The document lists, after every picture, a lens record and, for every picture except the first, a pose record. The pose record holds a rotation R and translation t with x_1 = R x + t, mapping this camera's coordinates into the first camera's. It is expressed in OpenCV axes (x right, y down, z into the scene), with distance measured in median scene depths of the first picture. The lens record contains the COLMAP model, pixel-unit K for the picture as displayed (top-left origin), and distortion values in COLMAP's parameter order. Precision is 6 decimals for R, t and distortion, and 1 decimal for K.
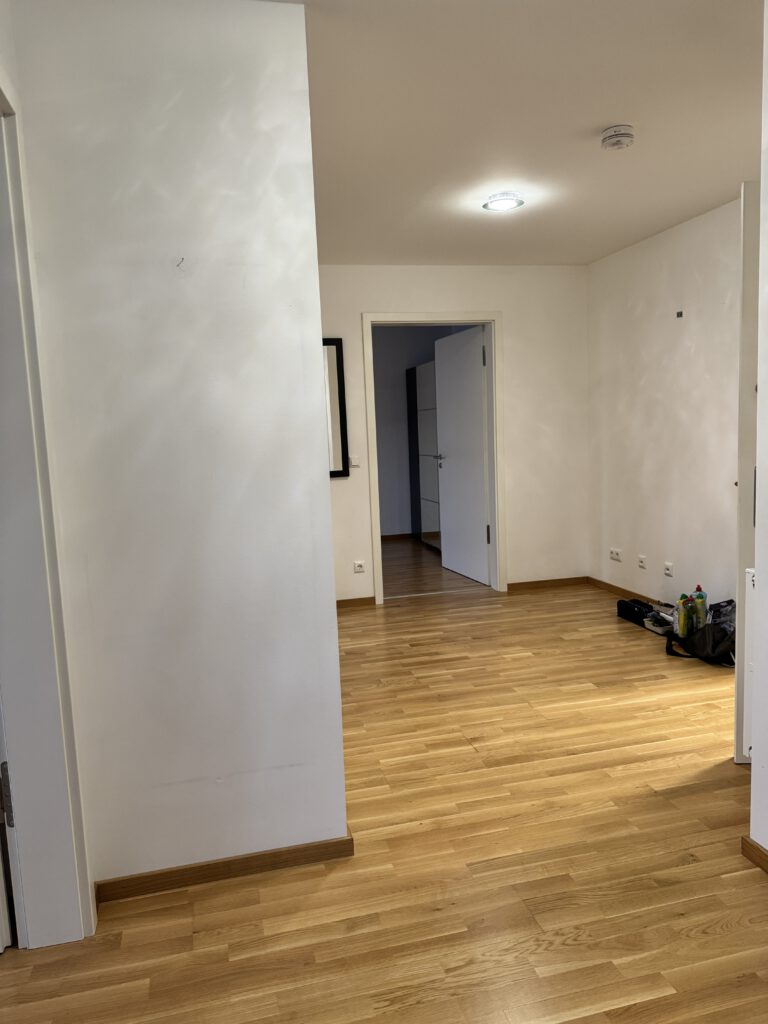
lens RADIAL K [[715.3, 0, 384.0], [0, 715.3, 512.0], [0, 0, 1]] dist [0.112158, -0.199882]
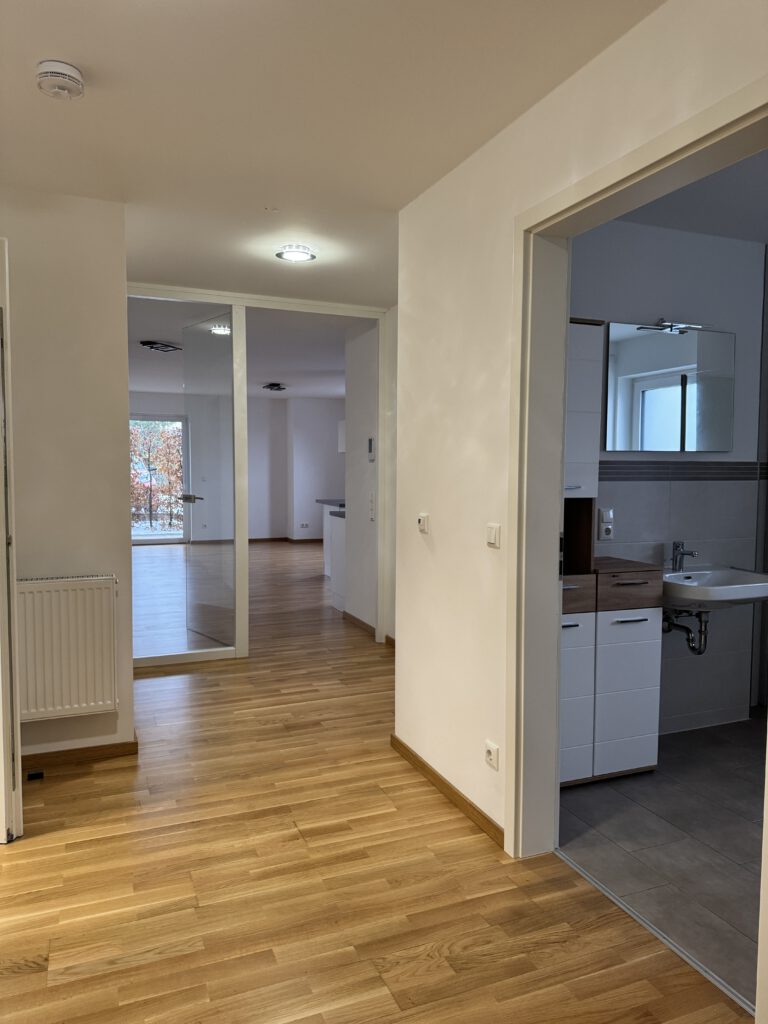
lens RADIAL K [[715.3, 0, 384.0], [0, 715.3, 512.0], [0, 0, 1]] dist [0.112158, -0.199882]
pose [[-0.988472, 0.032395, -0.147897, 0.136796], [0.005596, 0.983991, 0.178130, -0.218820], [0.151300, 0.175249, -0.972829, 1.804043]]
